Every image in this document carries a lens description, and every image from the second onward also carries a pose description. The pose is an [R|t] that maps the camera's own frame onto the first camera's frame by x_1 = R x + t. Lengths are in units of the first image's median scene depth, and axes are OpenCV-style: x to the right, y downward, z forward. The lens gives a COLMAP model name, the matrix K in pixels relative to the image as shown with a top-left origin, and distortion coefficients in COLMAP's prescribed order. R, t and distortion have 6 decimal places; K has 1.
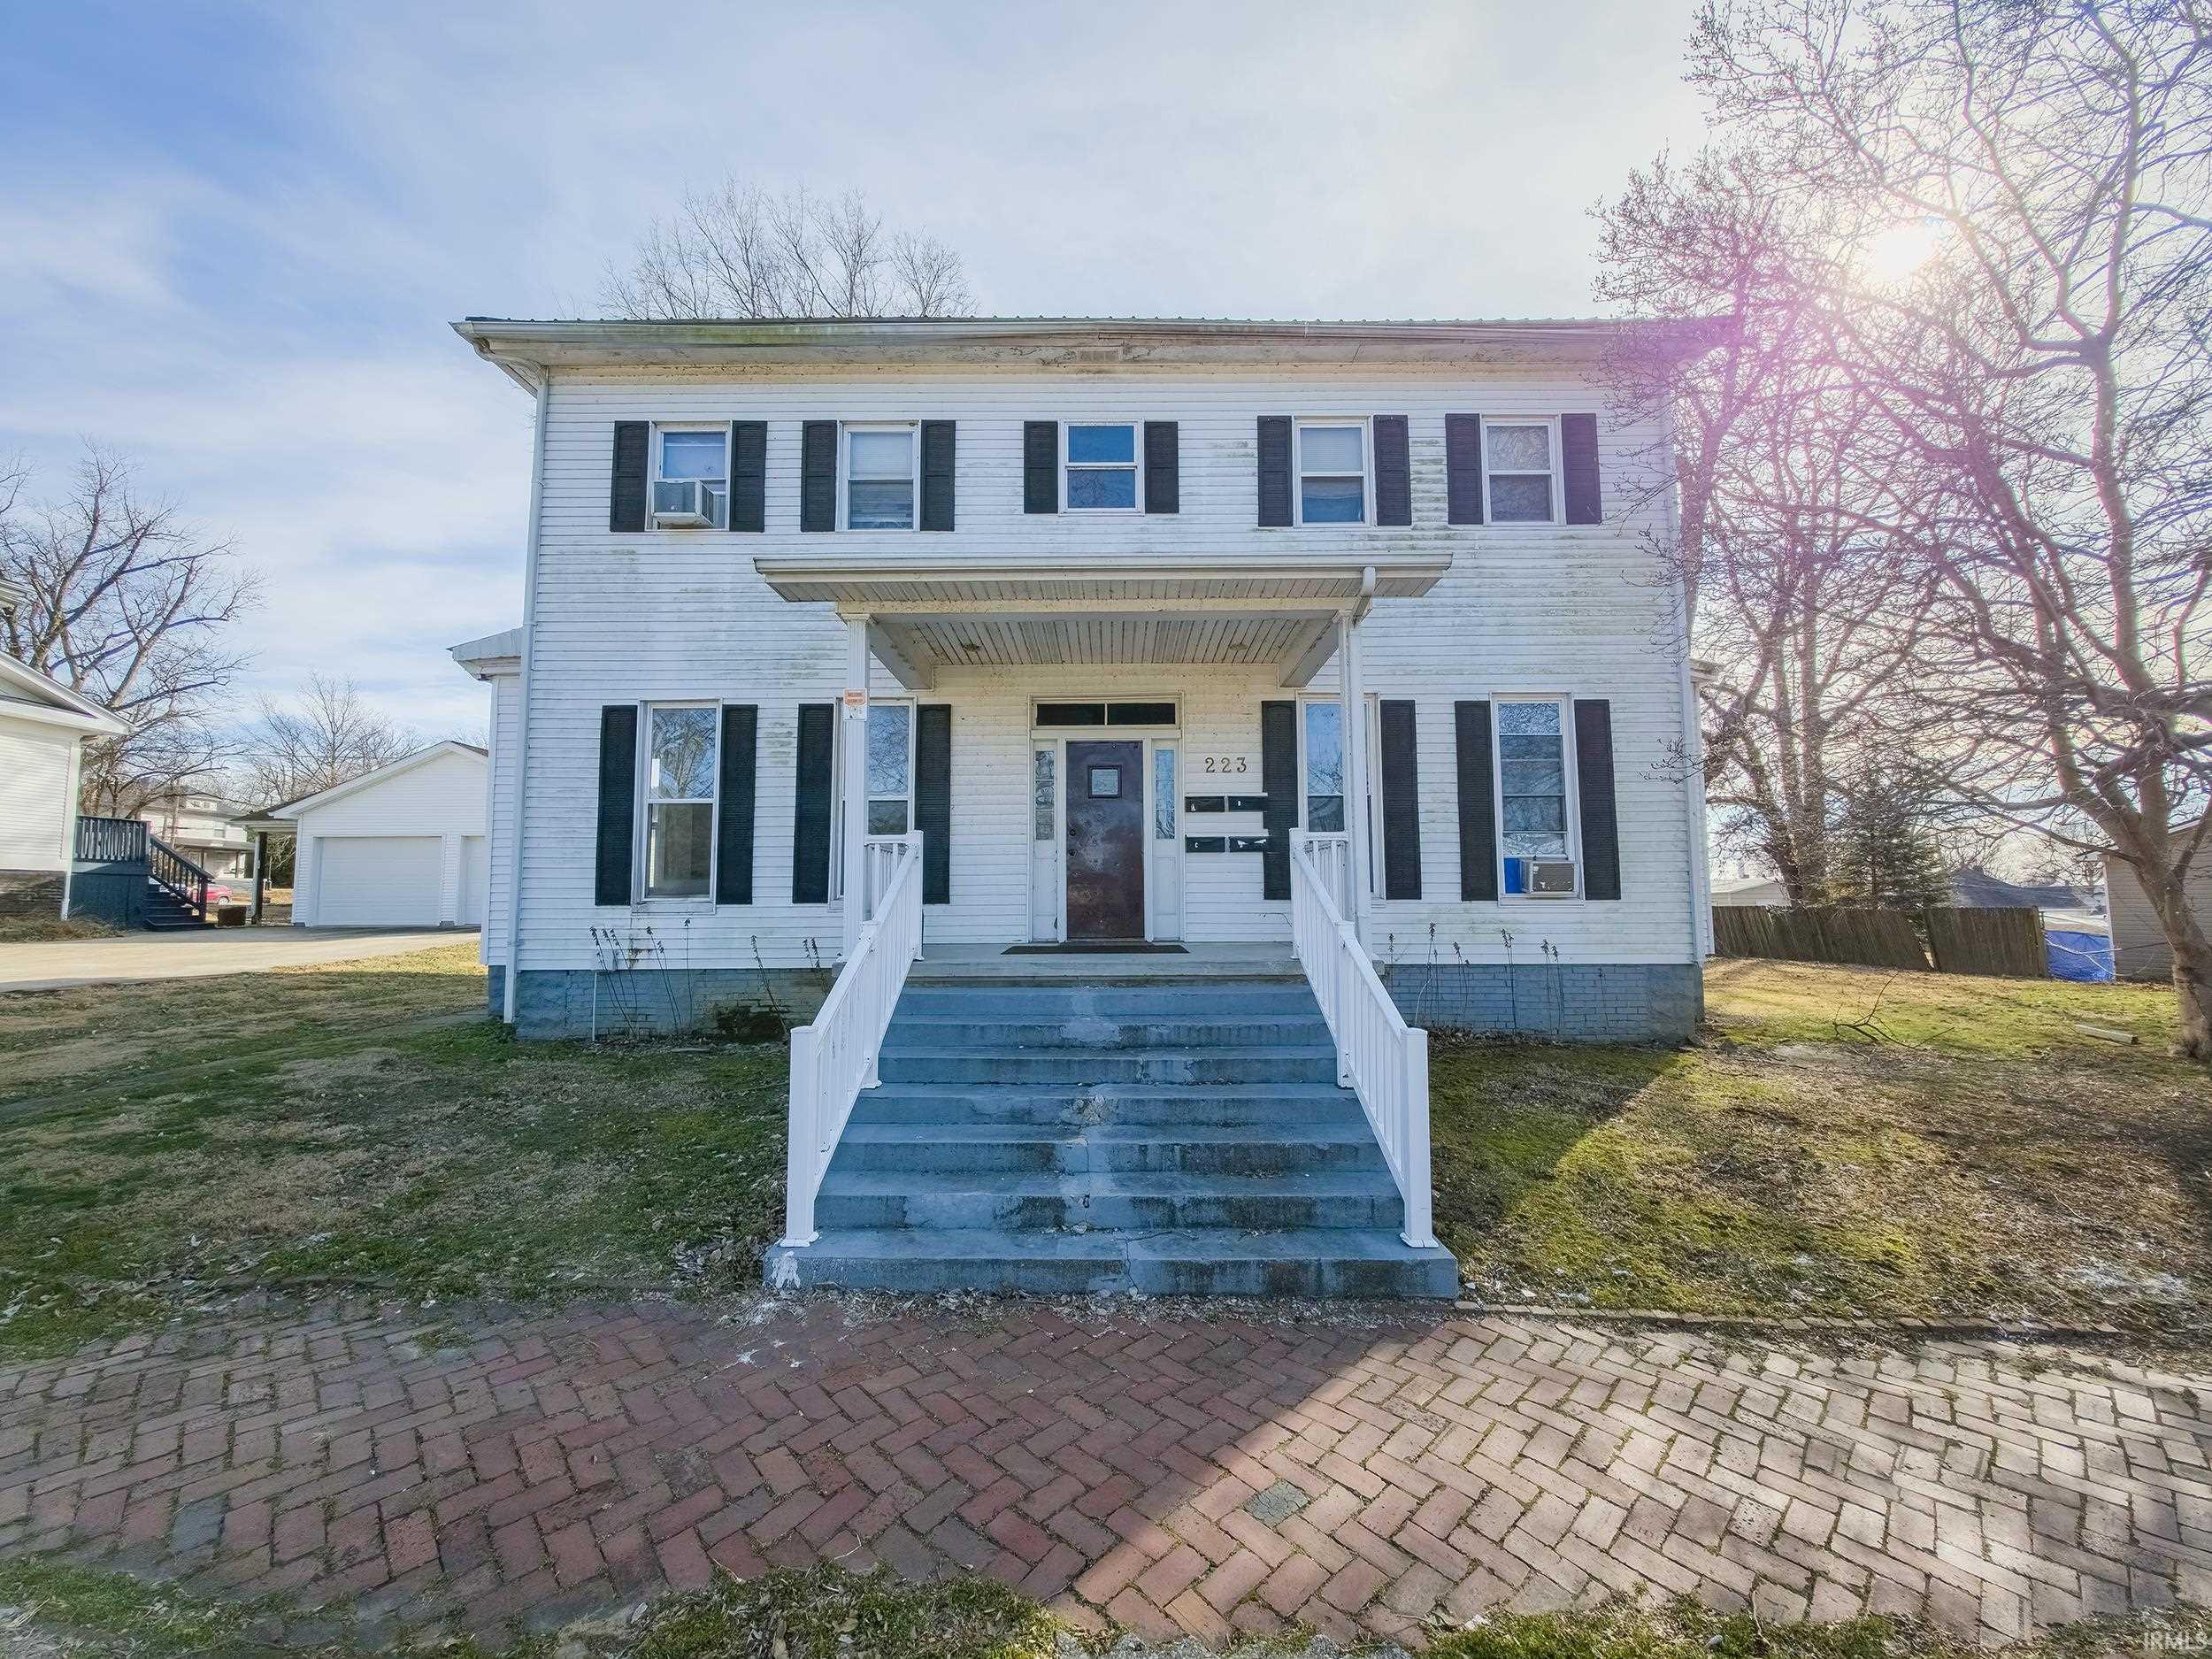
lens RADIAL K [[886.0, 0, 1142.0], [0, 886.0, 829.8], [0, 0, 1]] dist [0.011685, -0.006558]
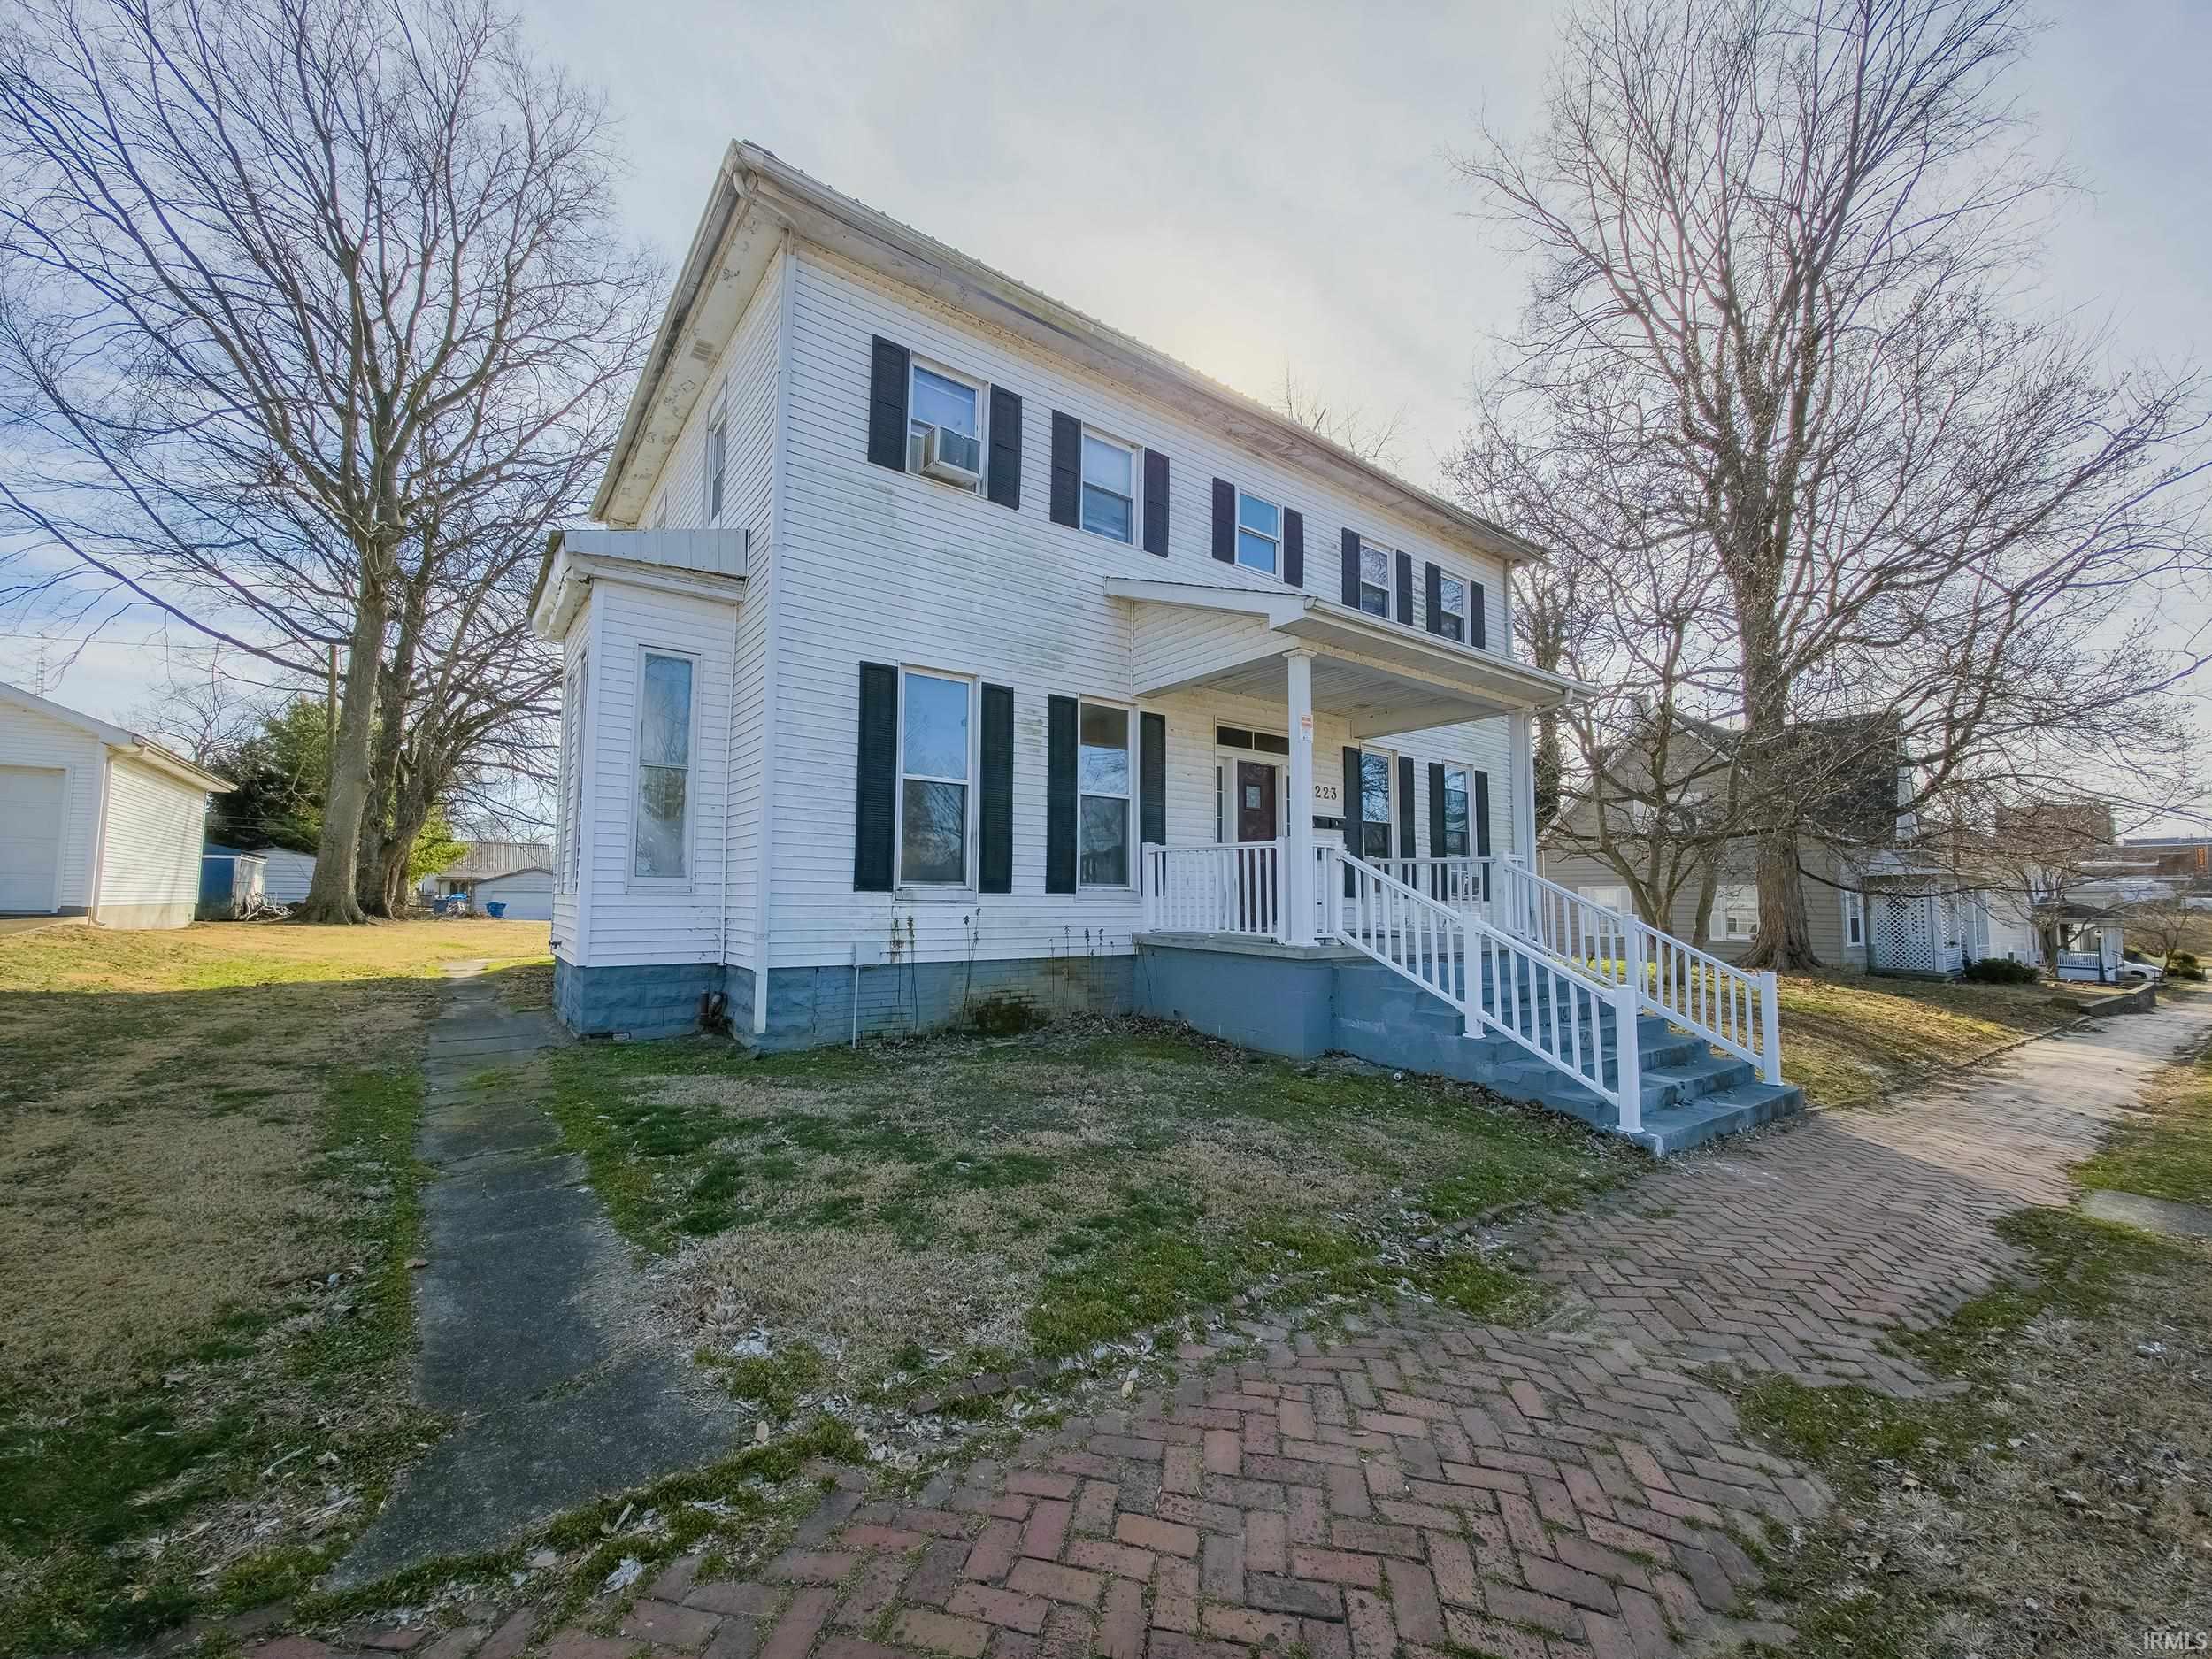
lens RADIAL K [[886.0, 0, 1112.5], [0, 886.0, 836.3], [0, 0, 1]] dist [0.011685, -0.006558]
pose [[0.792568, 0.057908, 0.607027, -0.916566], [-0.062591, 0.997948, -0.013479, 0.026788], [-0.606562, -0.027312, 0.794567, 0.158325]]
